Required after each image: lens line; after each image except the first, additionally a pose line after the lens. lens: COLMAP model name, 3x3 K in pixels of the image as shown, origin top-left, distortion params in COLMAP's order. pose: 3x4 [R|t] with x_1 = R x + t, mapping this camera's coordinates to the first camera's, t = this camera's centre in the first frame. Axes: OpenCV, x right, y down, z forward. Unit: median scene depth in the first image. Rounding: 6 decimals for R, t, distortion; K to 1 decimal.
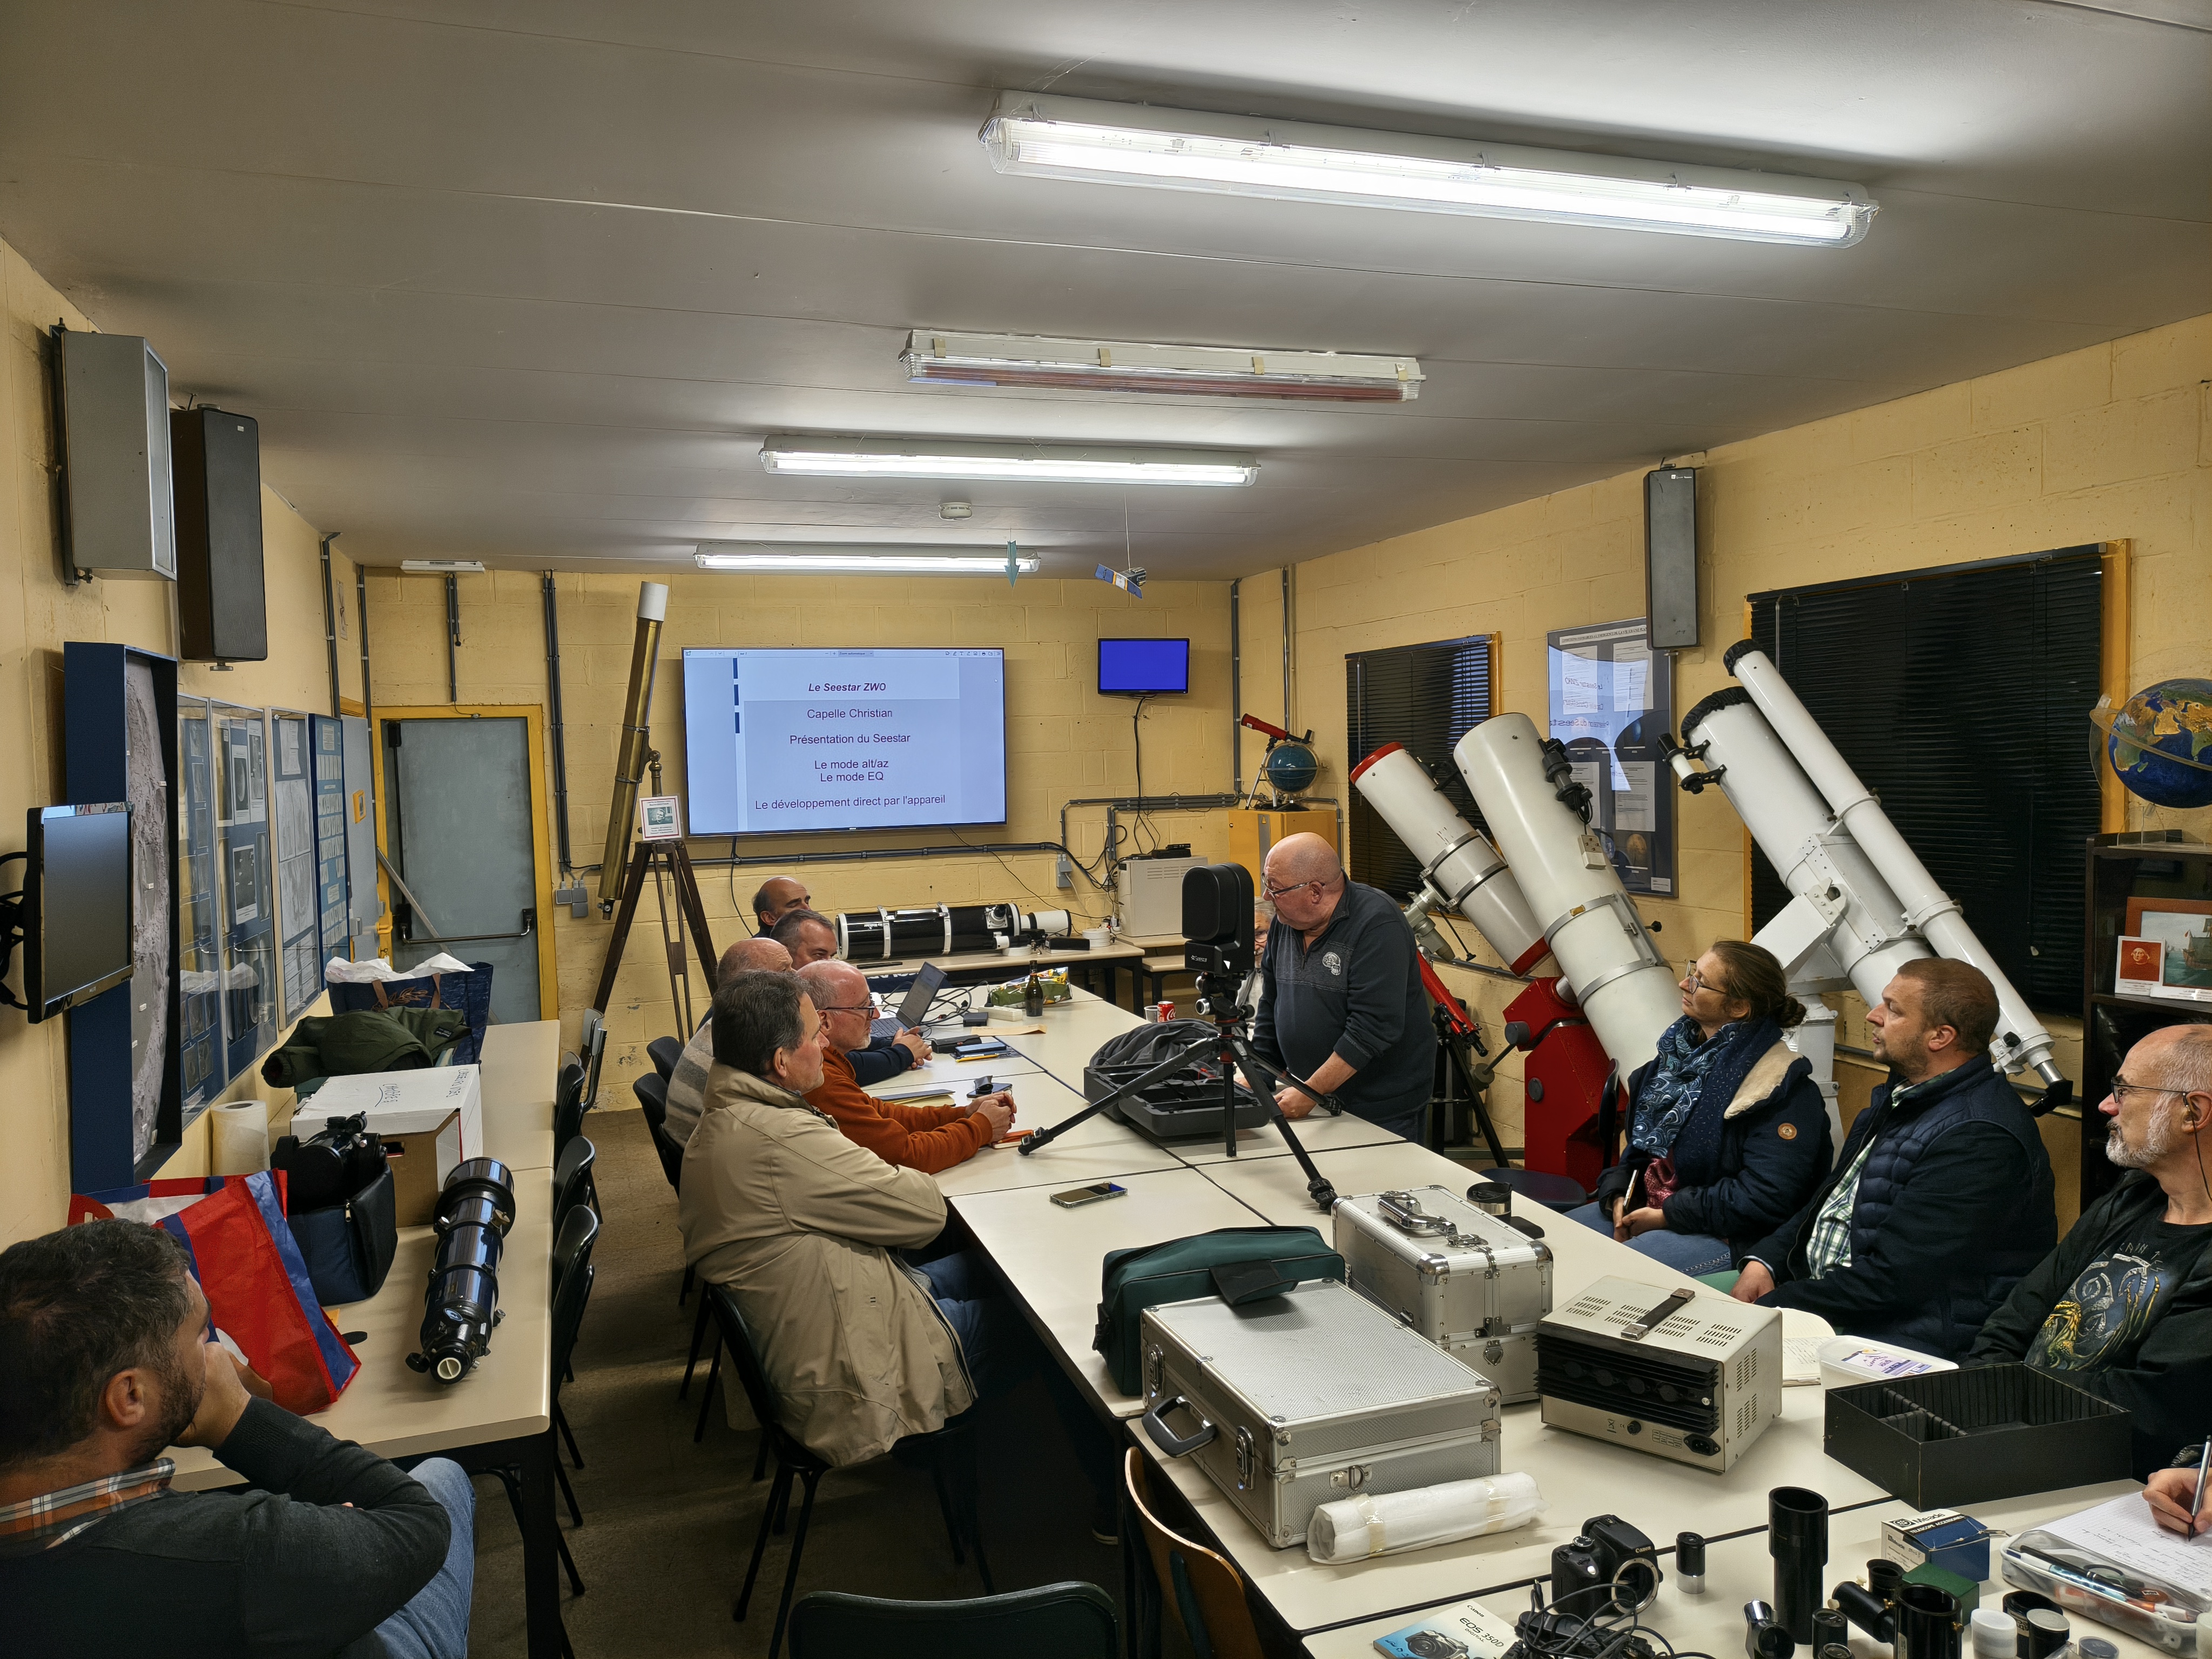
lens RADIAL K [[1524.1, 0, 1109.0], [0, 1524.1, 828.3], [0, 0, 1]] dist [0.039874, -0.051869]
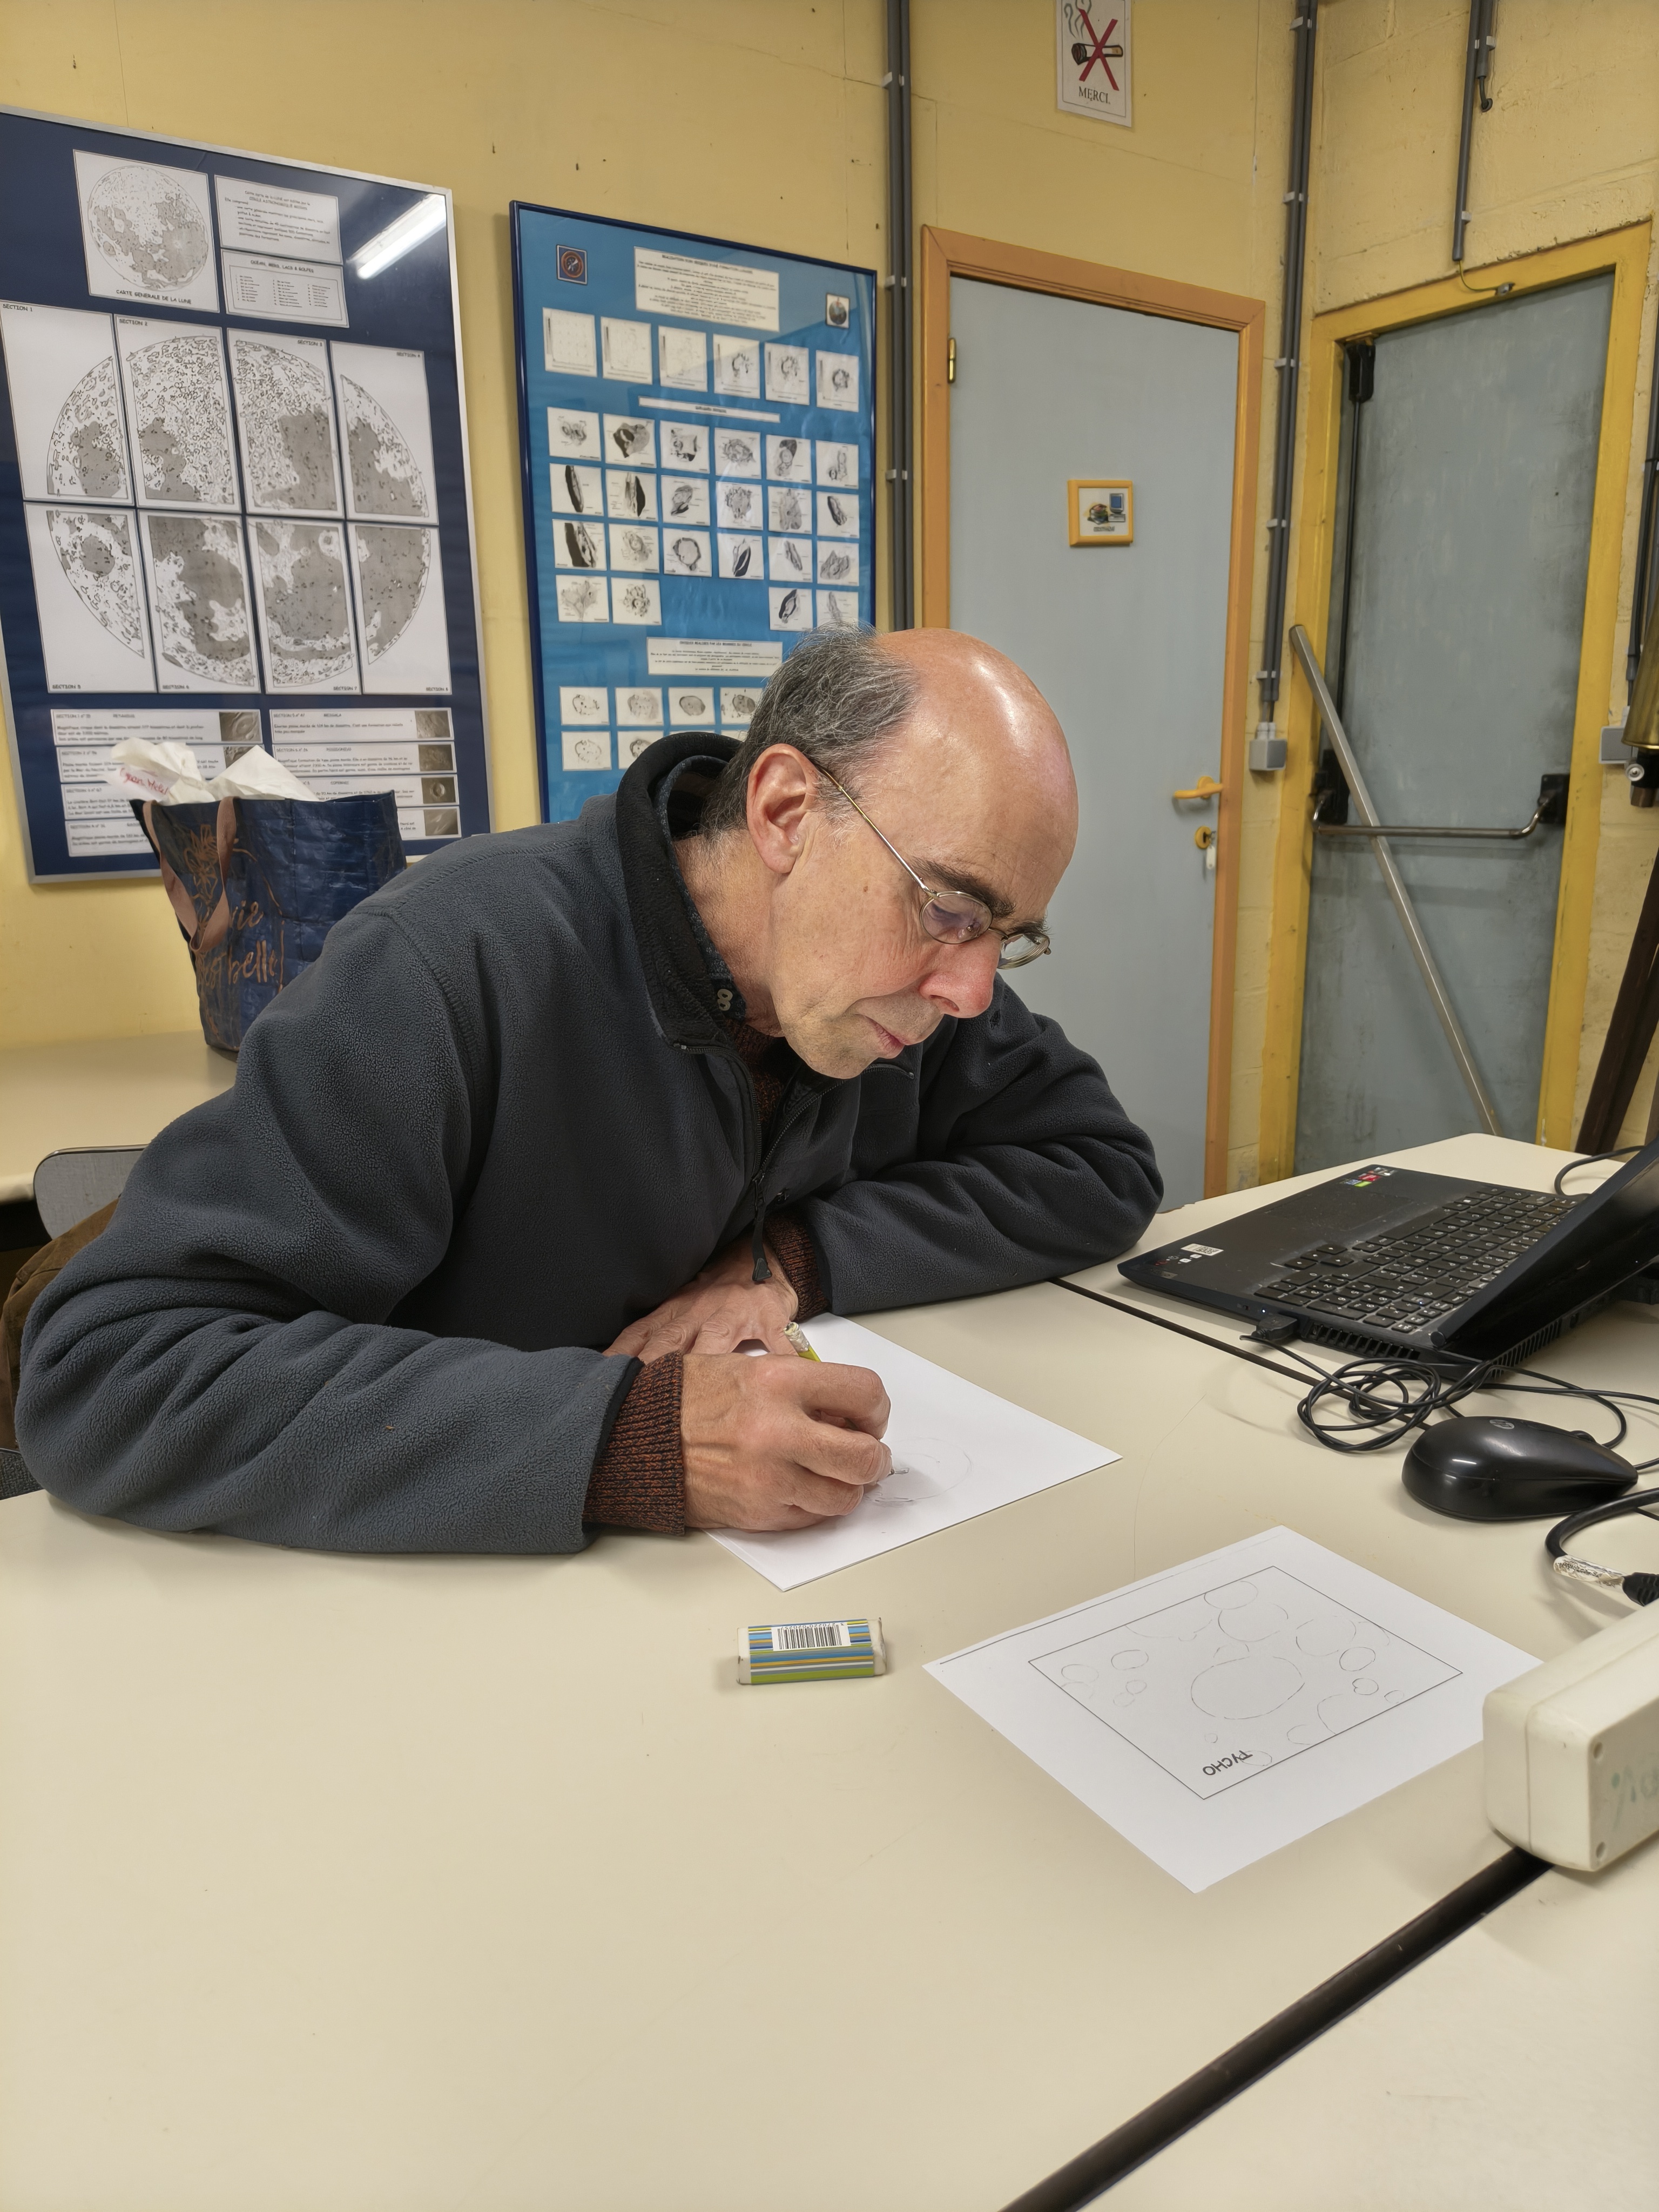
lens RADIAL K [[1524.1, 0, 823.3], [0, 1524.1, 1104.4], [0, 0, 1]] dist [0.039874, -0.051869]
pose [[0.259643, 0.238515, -0.935786, -0.028229], [-0.039357, 0.970828, 0.236526, 0.065274], [0.964902, -0.024583, 0.261456, 0.938858]]
